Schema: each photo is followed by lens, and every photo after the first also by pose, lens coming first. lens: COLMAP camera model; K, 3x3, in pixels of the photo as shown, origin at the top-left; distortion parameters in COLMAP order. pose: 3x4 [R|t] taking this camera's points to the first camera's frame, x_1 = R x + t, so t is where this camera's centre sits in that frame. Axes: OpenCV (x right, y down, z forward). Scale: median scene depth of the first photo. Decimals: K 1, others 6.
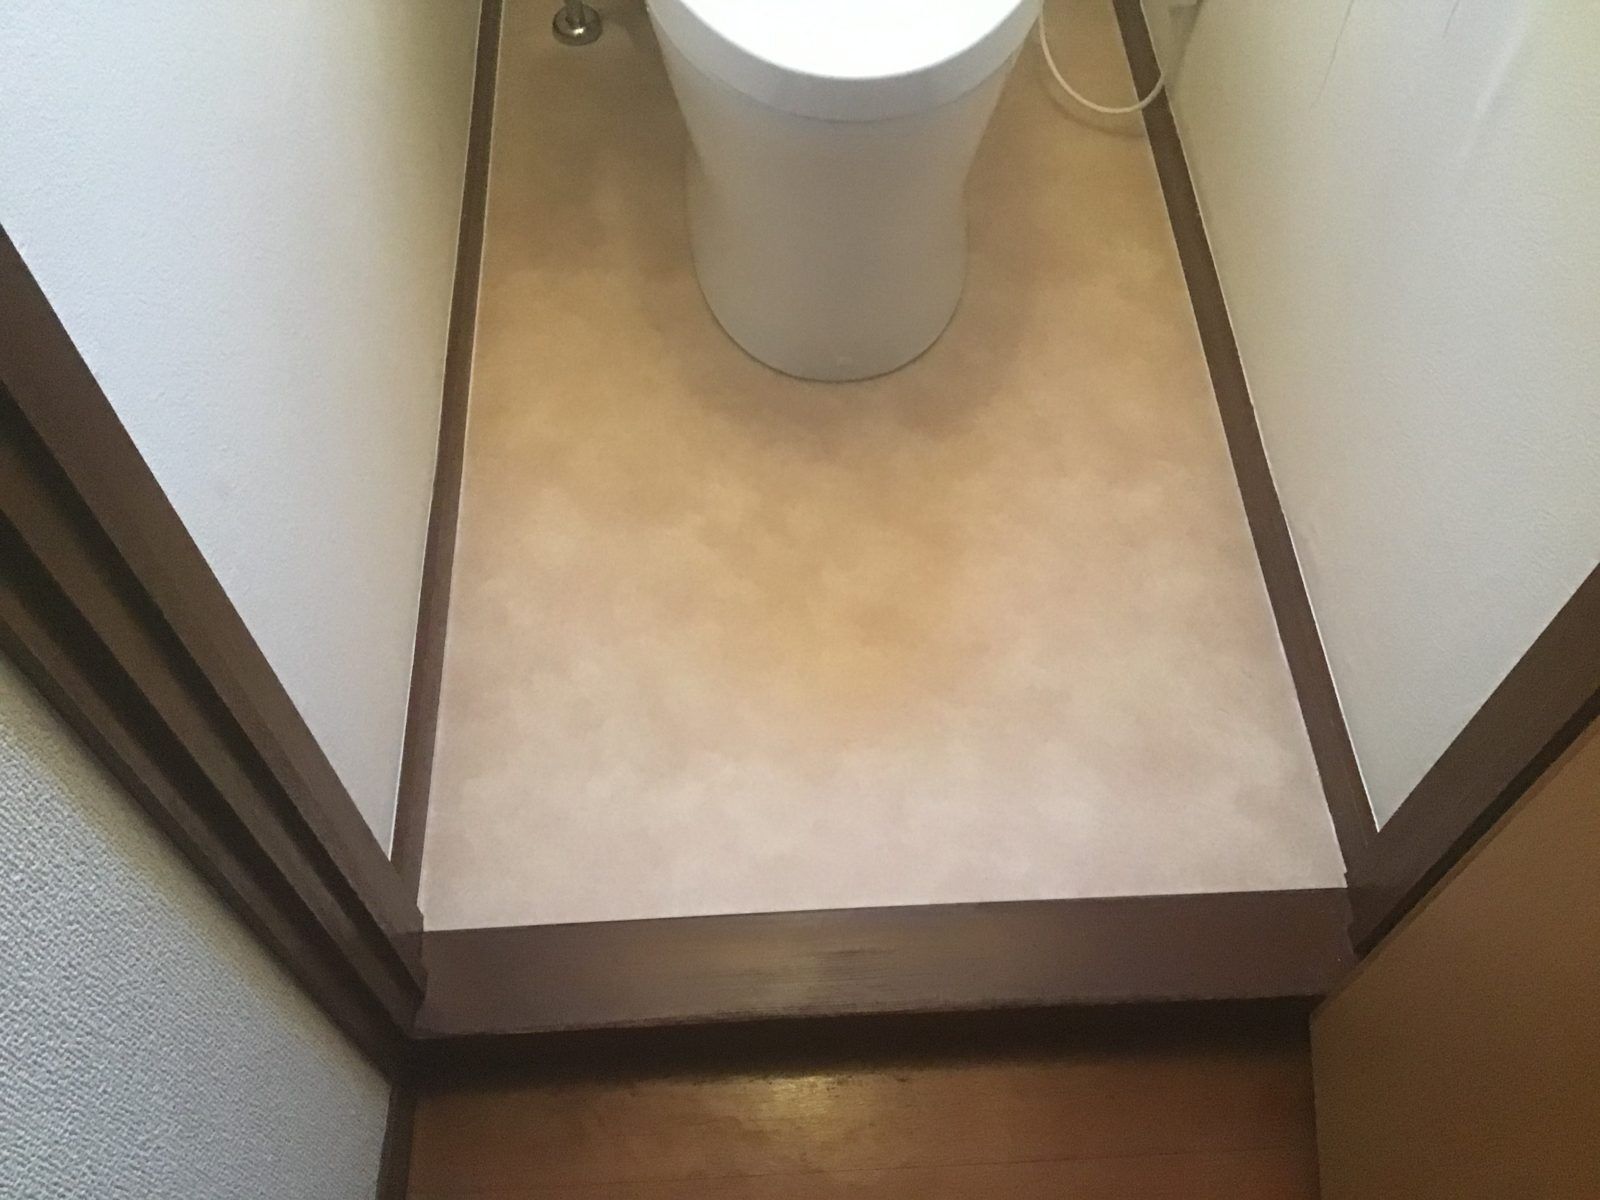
lens RADIAL K [[1415.8, 0, 792.4], [0, 1415.8, 597.6], [0, 0, 1]] dist [0.033876, -0.056981]
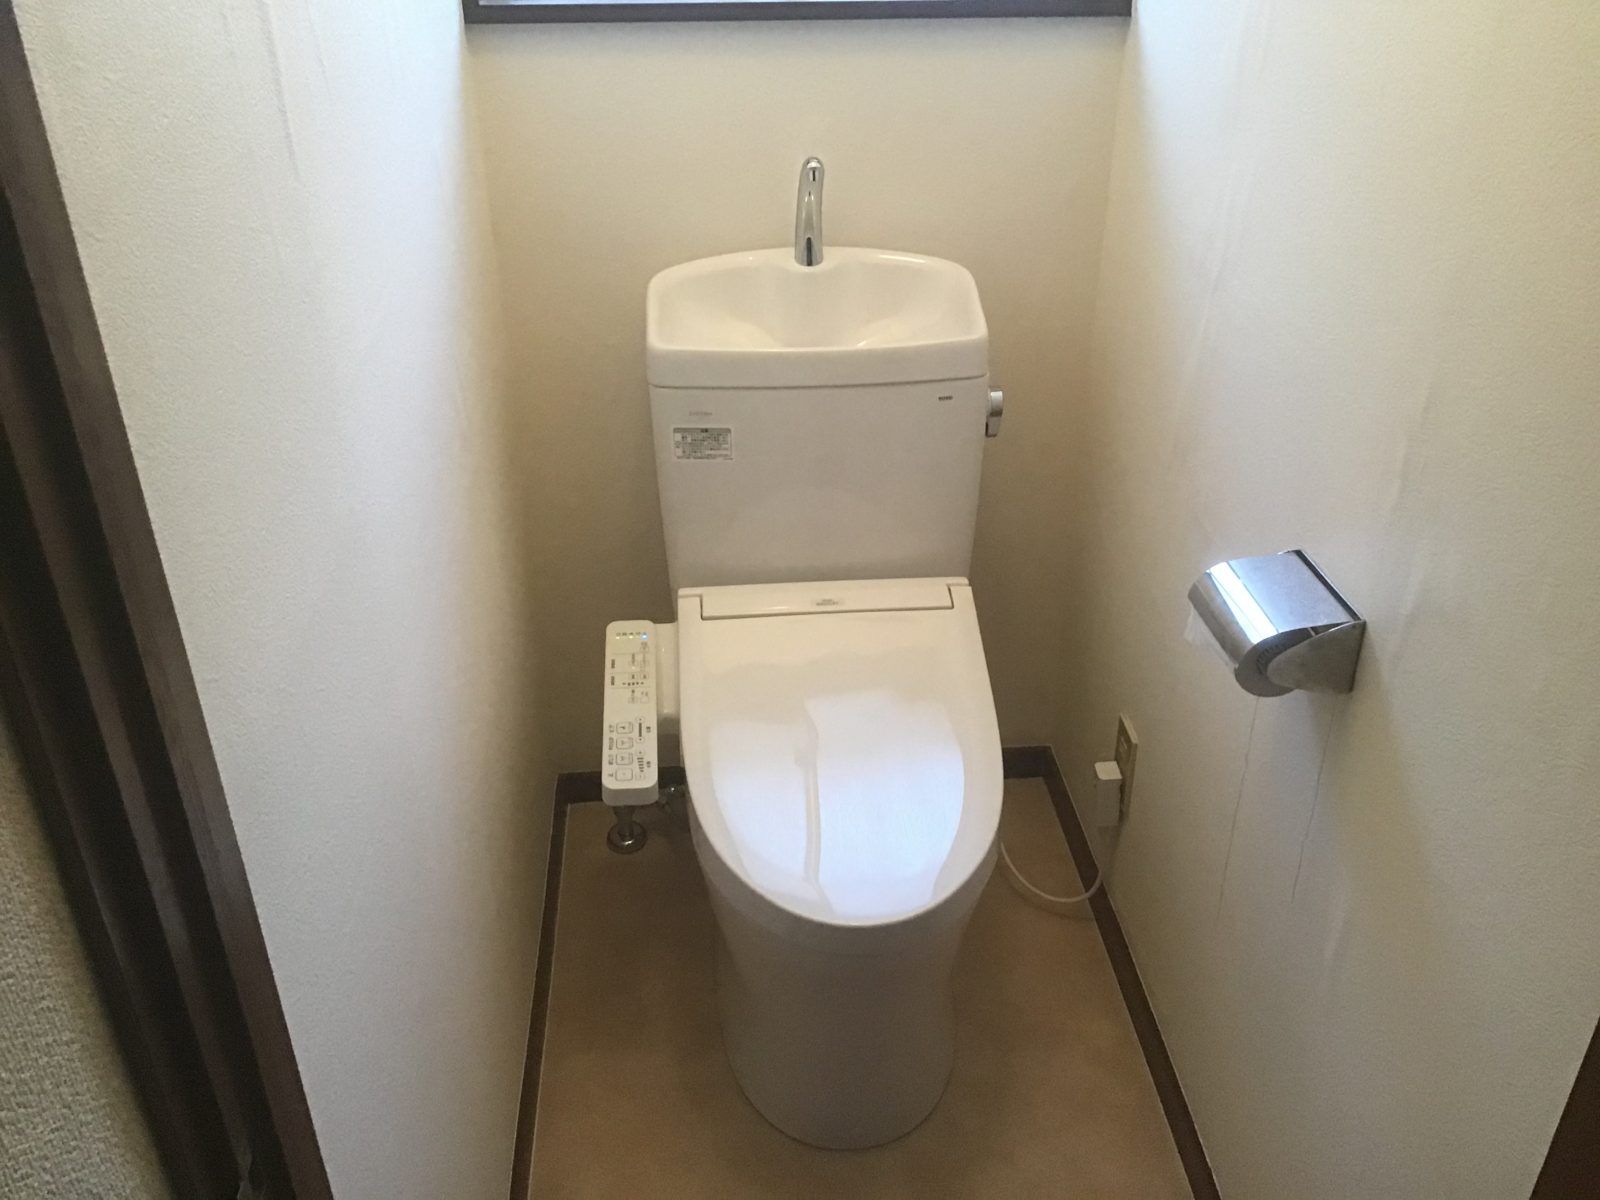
lens RADIAL K [[1415.8, 0, 790.4], [0, 1415.8, 592.9], [0, 0, 1]] dist [0.033876, -0.056981]
pose [[0.999745, -0.019989, 0.010459, -0.018096], [0.022557, 0.893360, -0.448774, -0.036574], [-0.000373, 0.448896, 0.893584, -0.214421]]
